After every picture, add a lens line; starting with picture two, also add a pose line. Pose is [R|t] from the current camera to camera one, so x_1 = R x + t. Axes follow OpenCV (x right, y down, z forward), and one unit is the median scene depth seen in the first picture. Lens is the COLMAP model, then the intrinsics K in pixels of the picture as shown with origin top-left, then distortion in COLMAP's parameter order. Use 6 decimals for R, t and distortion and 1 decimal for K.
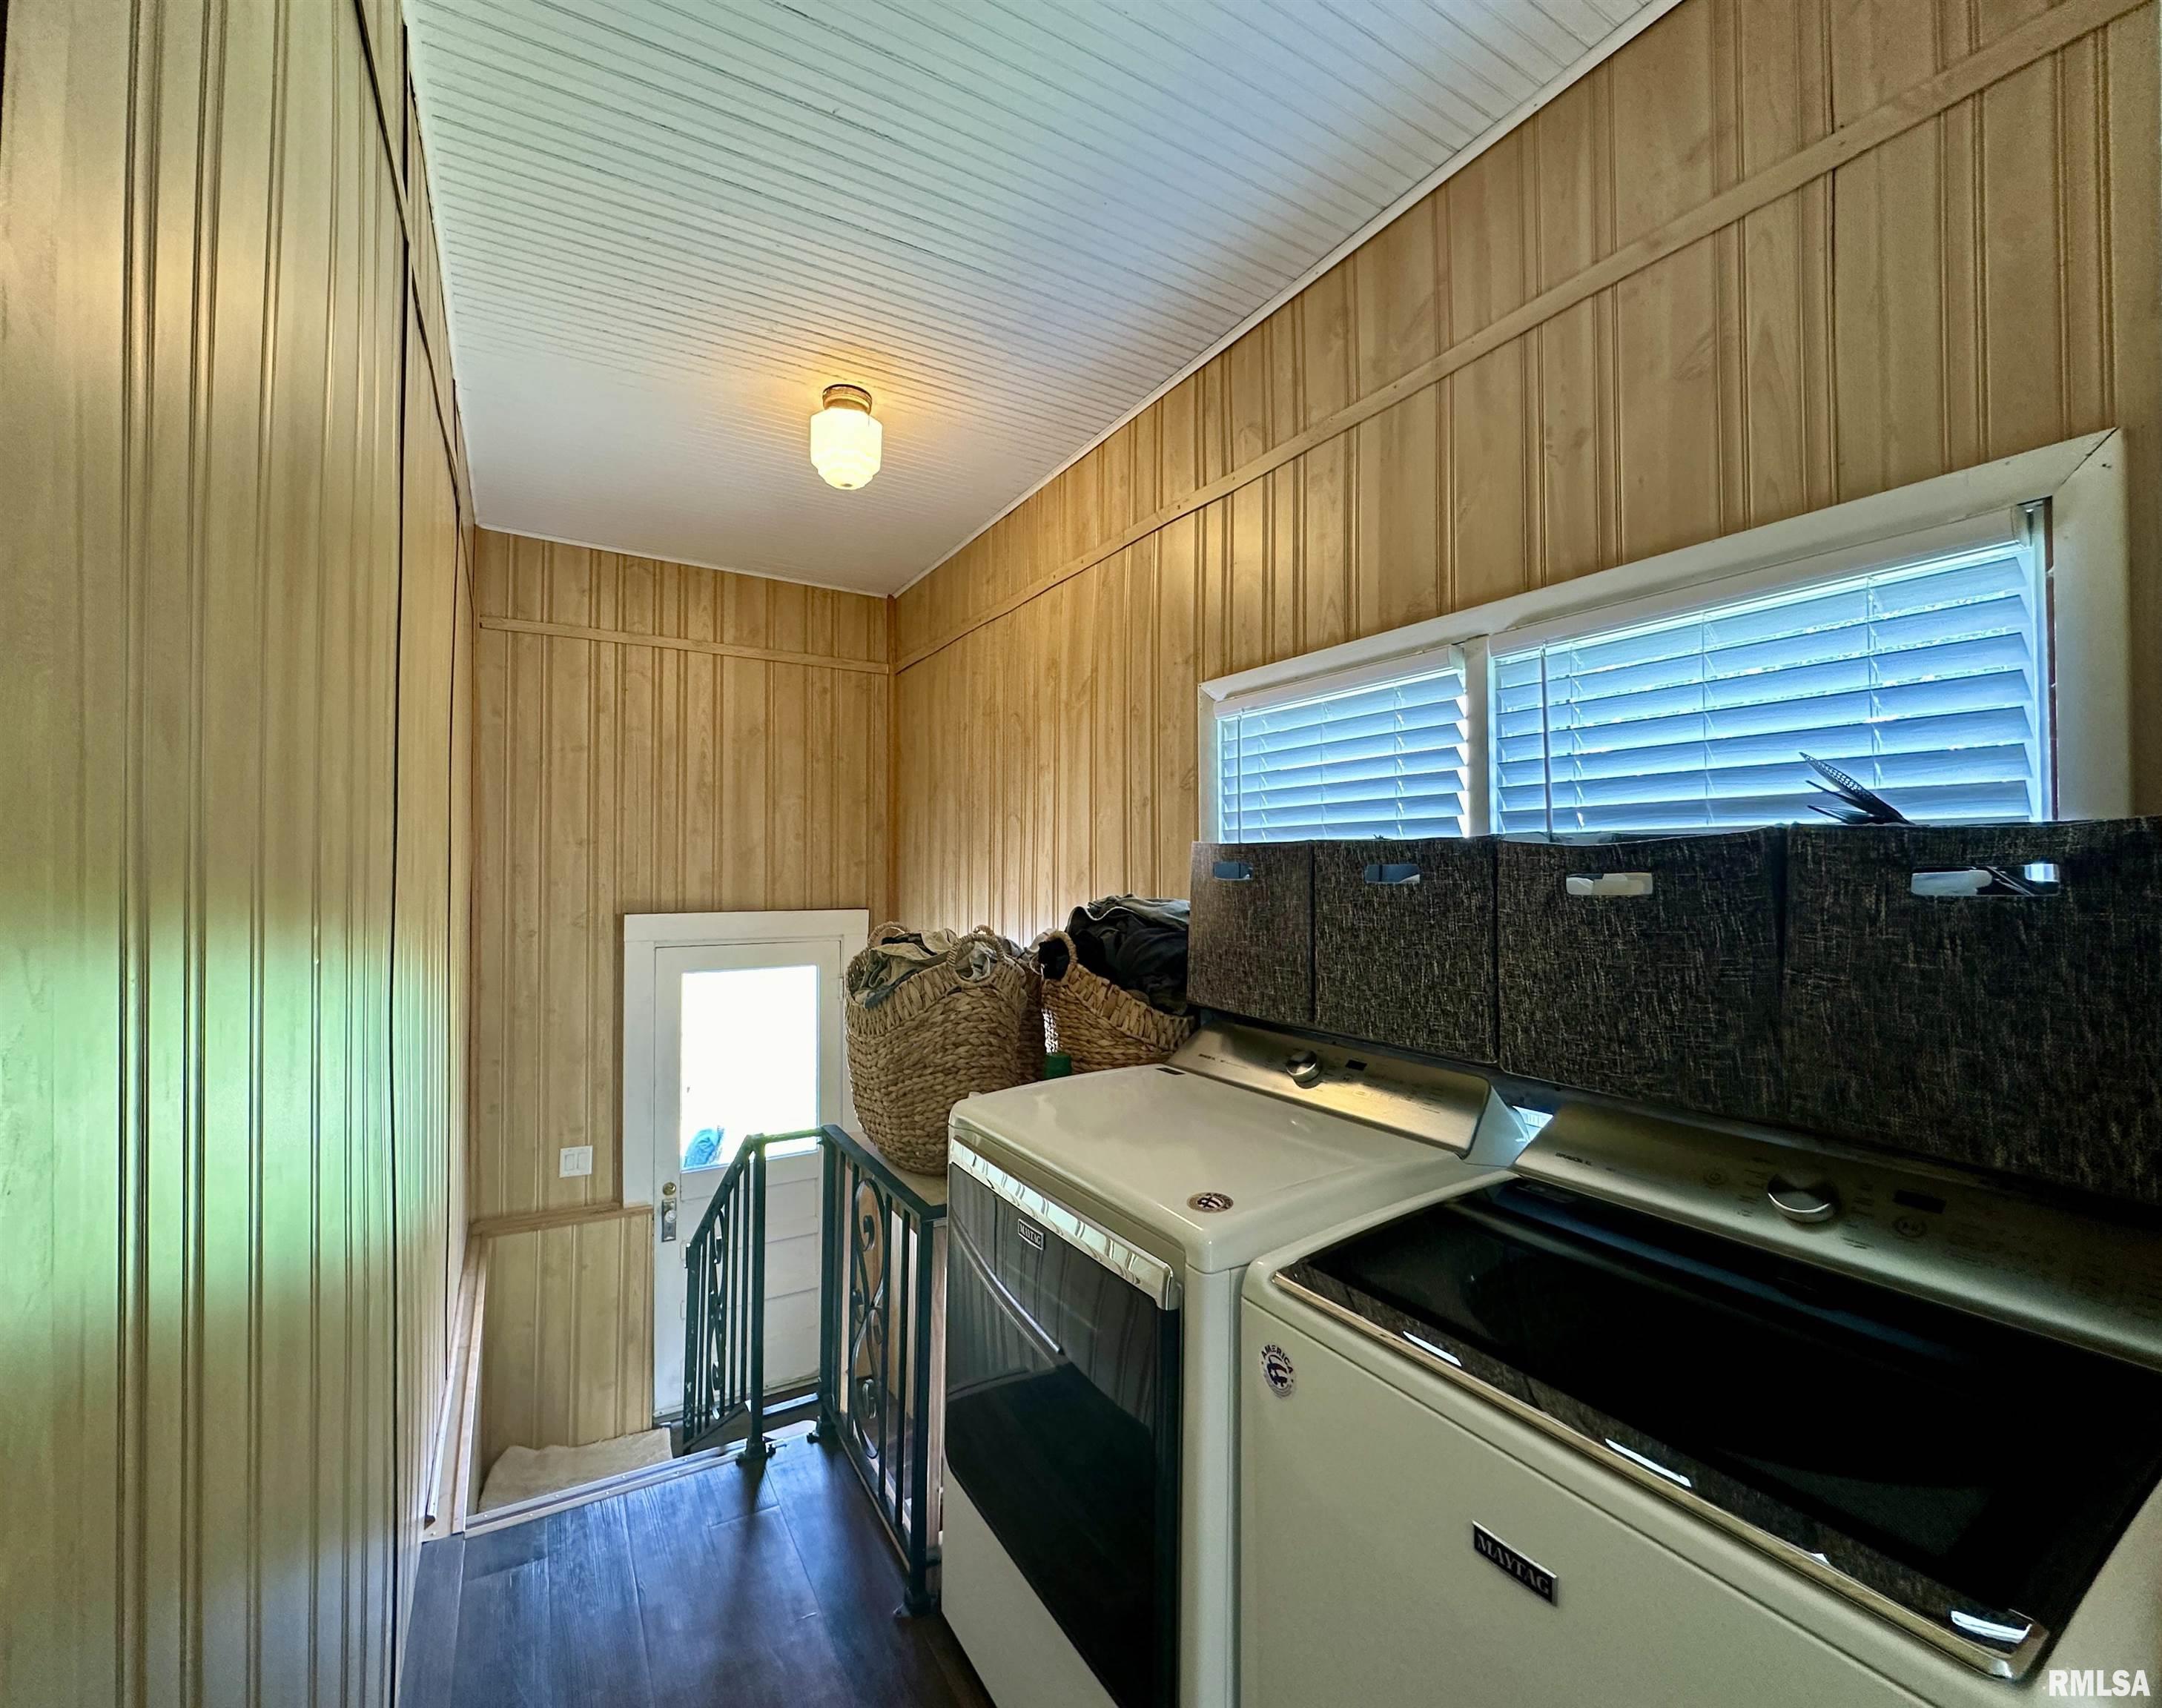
lens RADIAL K [[957.4, 0, 1081.0], [0, 957.4, 854.0], [0, 0, 1]] dist [0.000606, 0.000045]
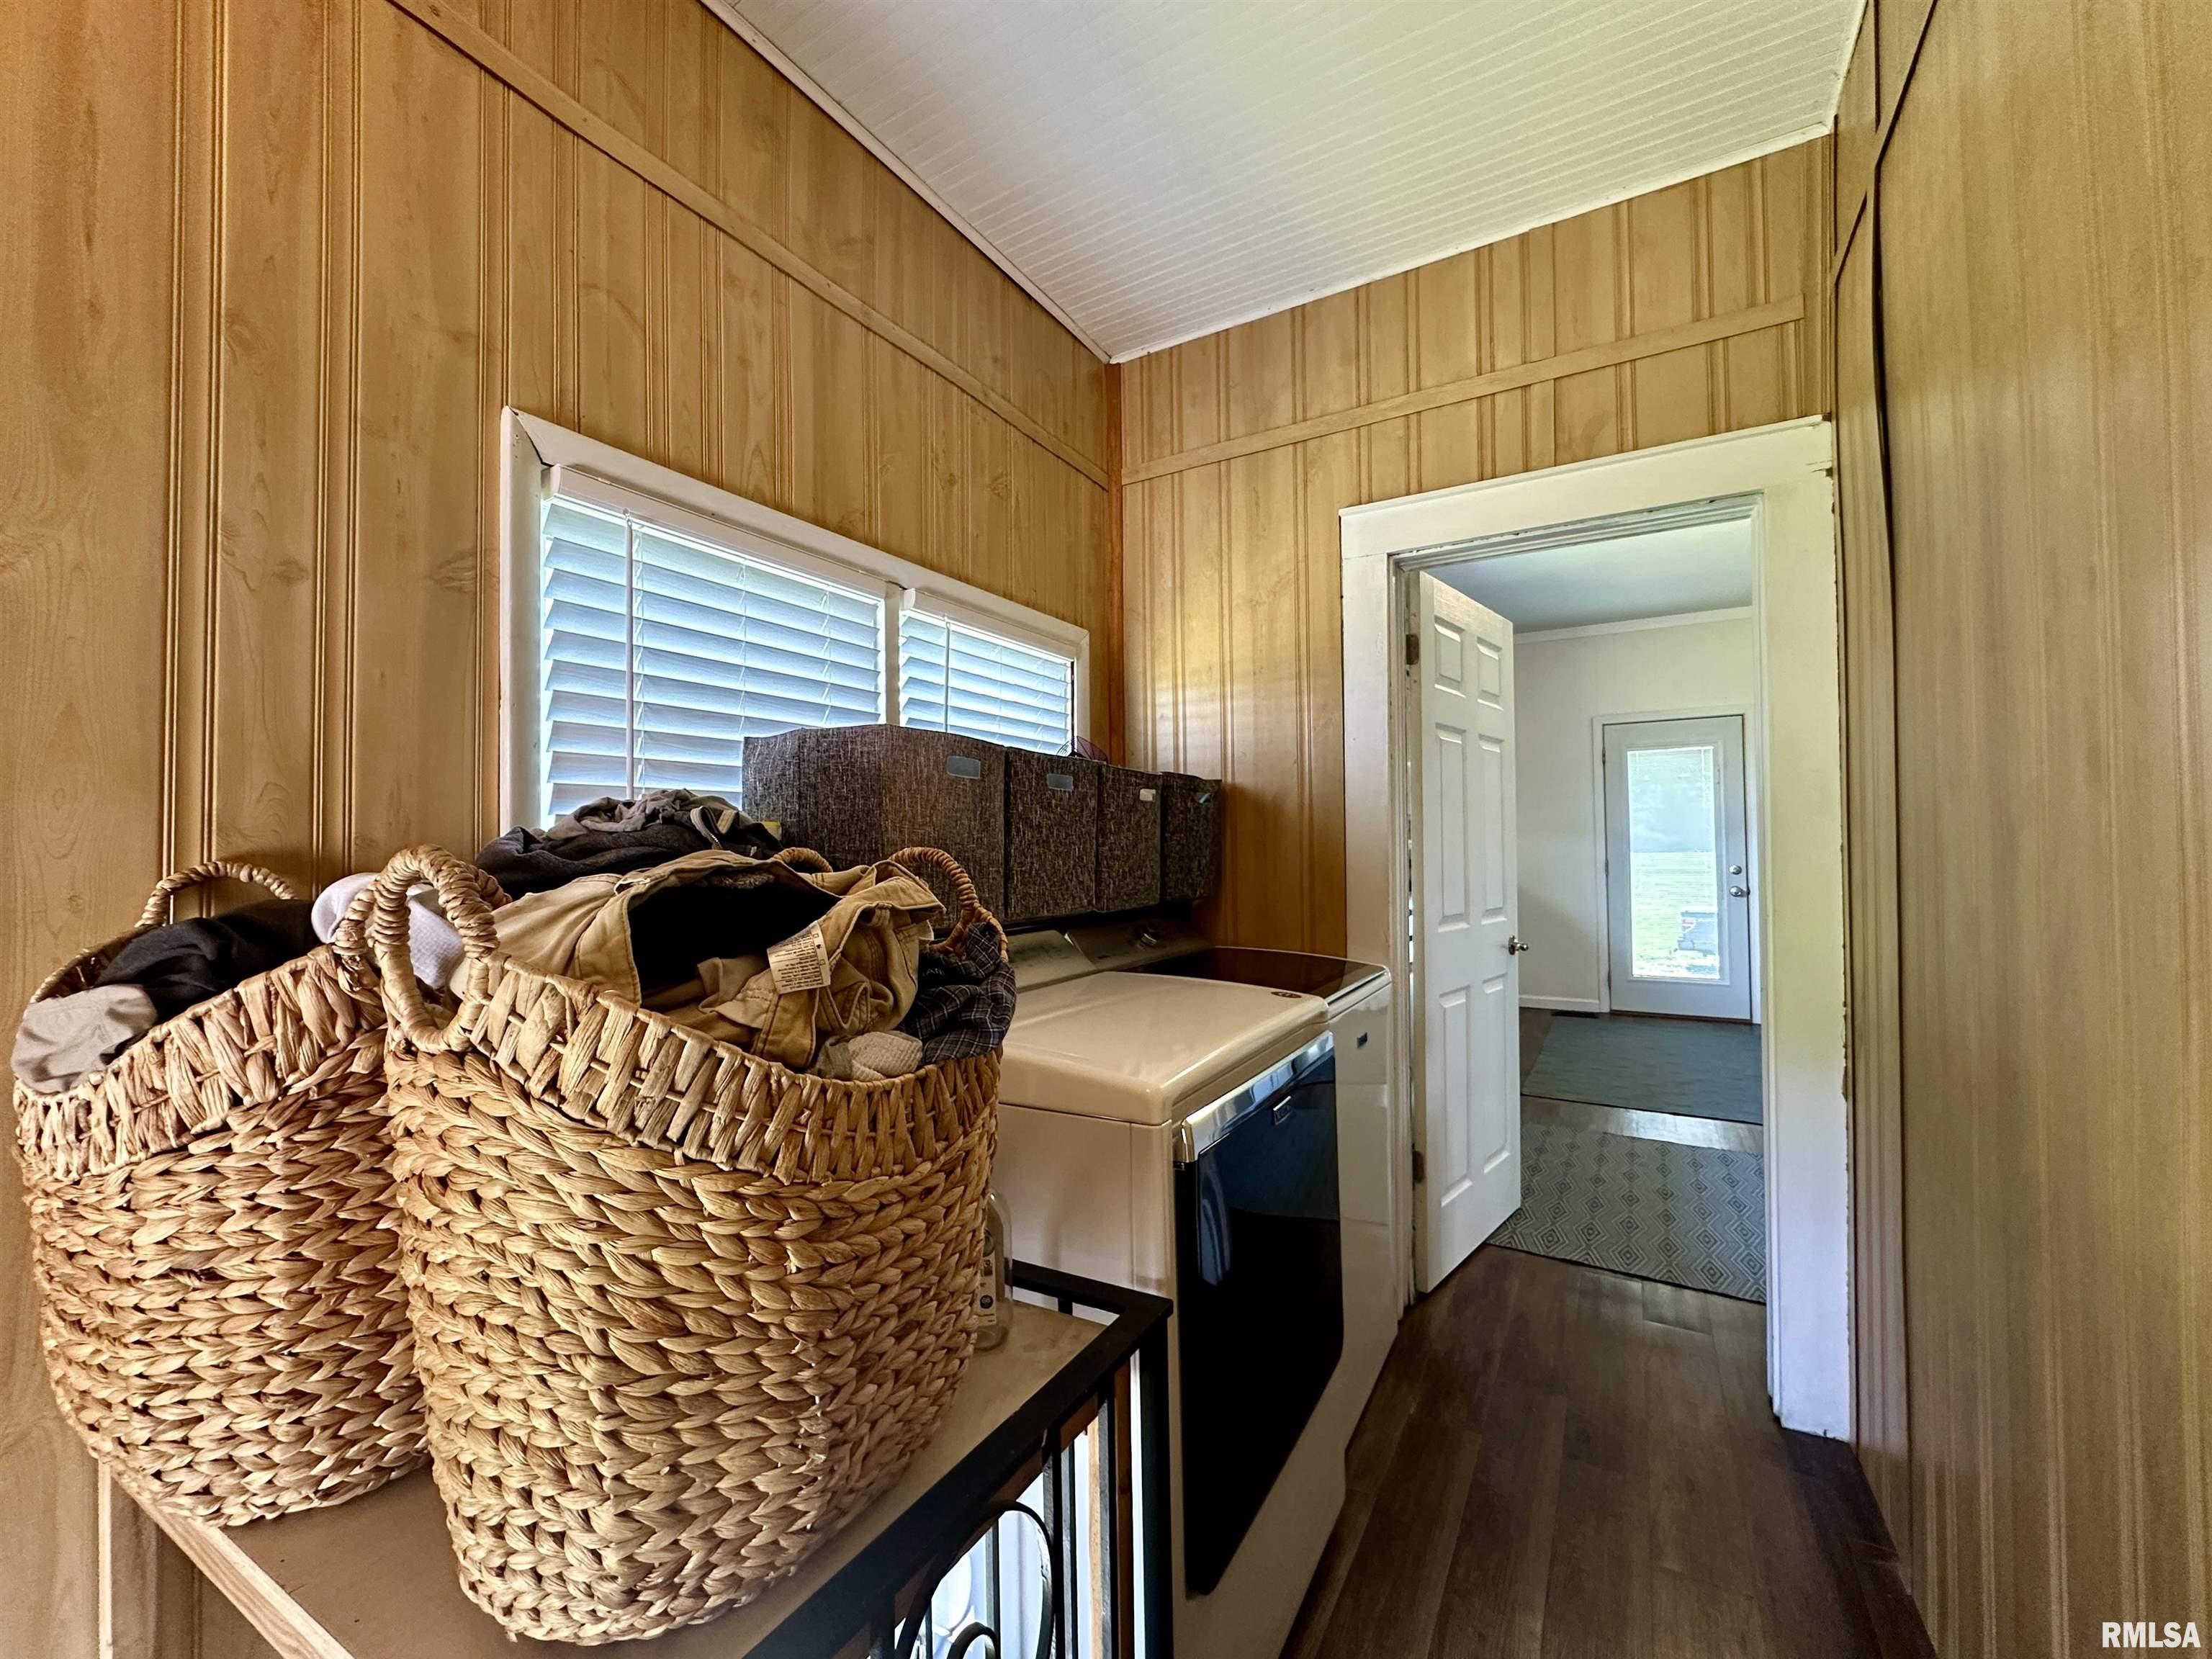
lens RADIAL K [[885.7, 0, 1104.6], [0, 885.7, 829.4], [0, 0, 1]] dist [-0.002132, 0.000284]
pose [[-0.483698, 0.025112, 0.874875, -0.667974], [0.000297, 0.999593, -0.028528, 0.105978], [-0.875235, -0.013539, -0.483508, 1.360541]]
